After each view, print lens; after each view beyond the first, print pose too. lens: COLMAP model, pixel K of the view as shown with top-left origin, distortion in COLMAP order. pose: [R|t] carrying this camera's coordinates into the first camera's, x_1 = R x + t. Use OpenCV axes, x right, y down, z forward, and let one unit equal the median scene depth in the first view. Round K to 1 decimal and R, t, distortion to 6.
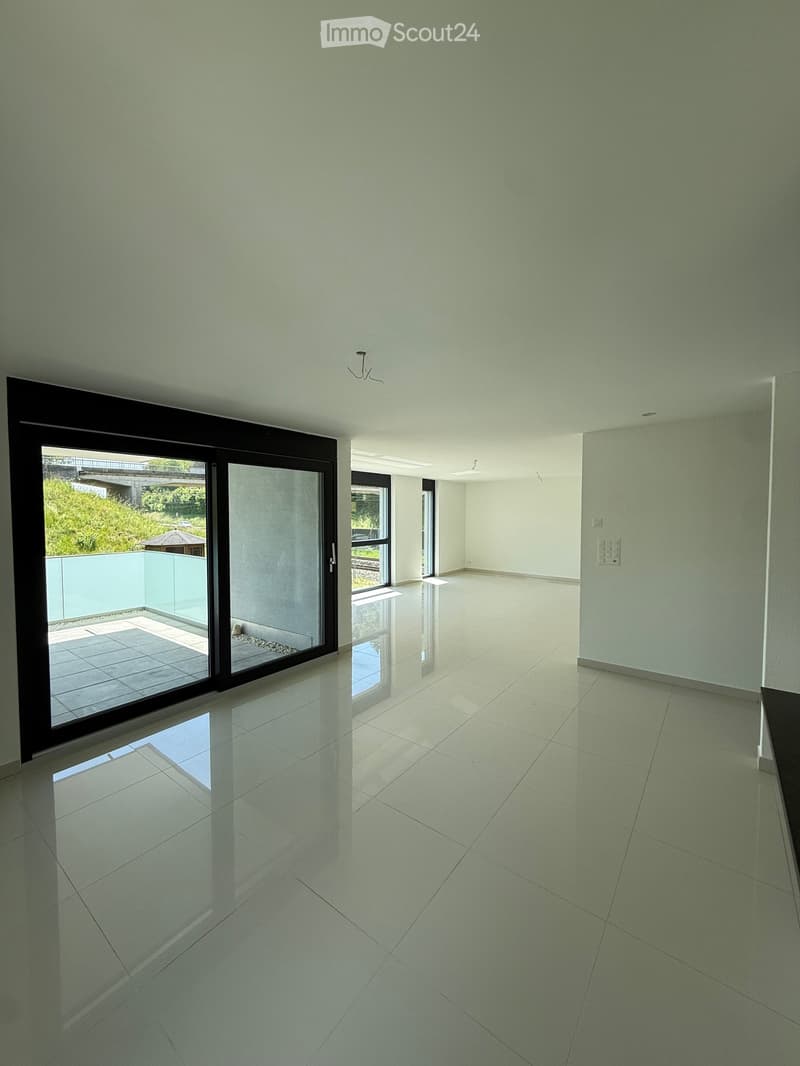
lens RADIAL K [[423.4, 0, 402.7], [0, 423.4, 532.7], [0, 0, 1]] dist [0.000272, -0.000048]
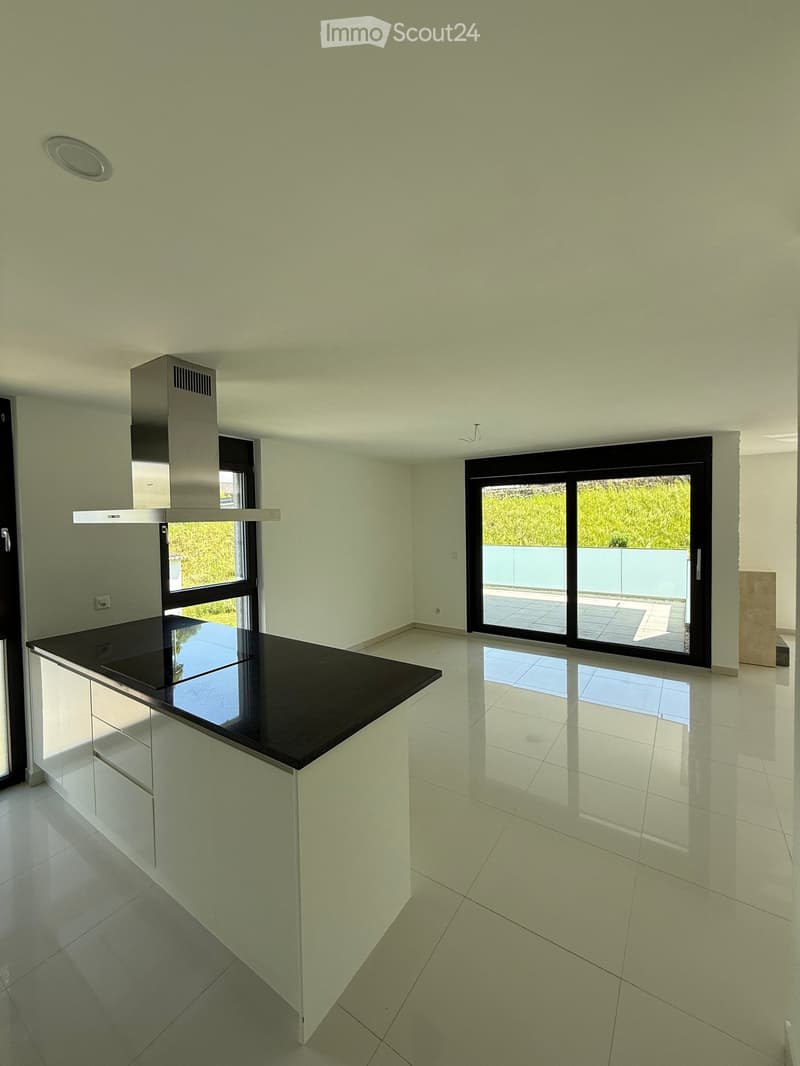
lens RADIAL K [[423.4, 0, 399.0], [0, 423.4, 534.0], [0, 0, 1]] dist [0.000272, -0.000048]
pose [[0.054949, 0.029029, -0.998067, 0.838280], [-0.038096, 0.998910, 0.026956, -0.009248], [0.997762, 0.036542, 0.055995, 0.326309]]
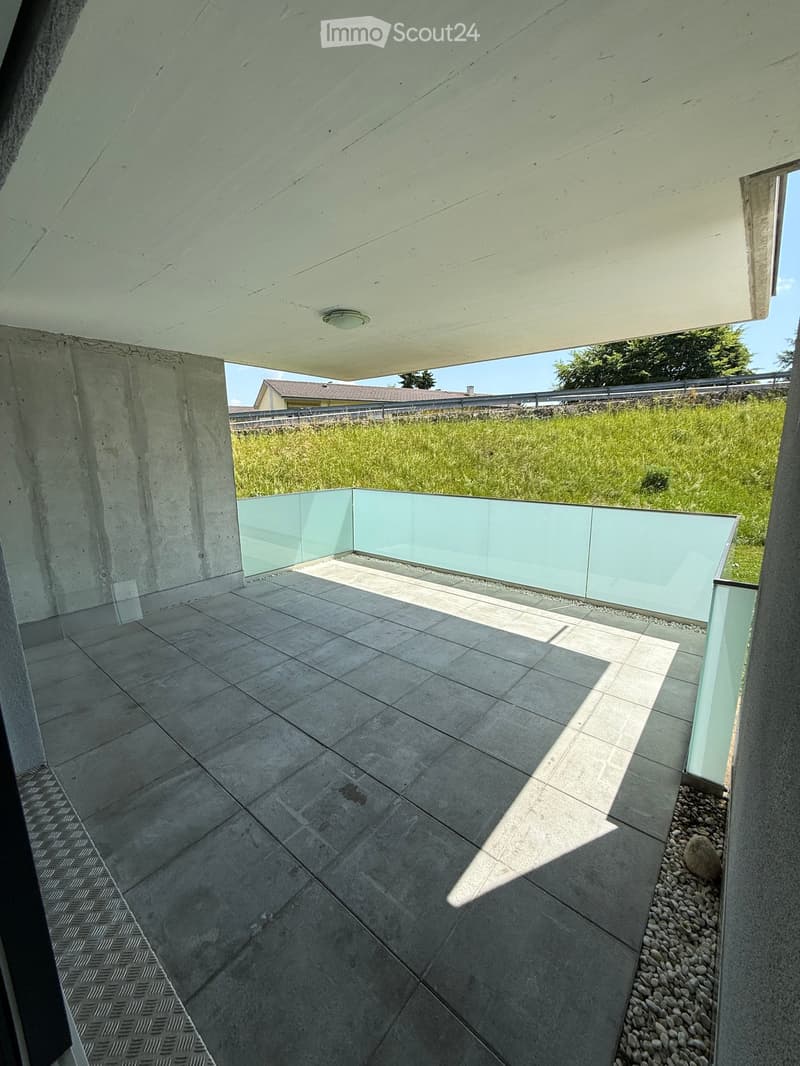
lens RADIAL K [[423.4, 0, 405.5], [0, 423.4, 530.0], [0, 0, 1]] dist [0.000272, -0.000048]
pose [[-0.036072, 0.183193, -0.982415, -0.226051], [-0.044860, 0.981767, 0.184719, -0.025623], [0.998342, 0.050734, -0.027196, 1.164946]]
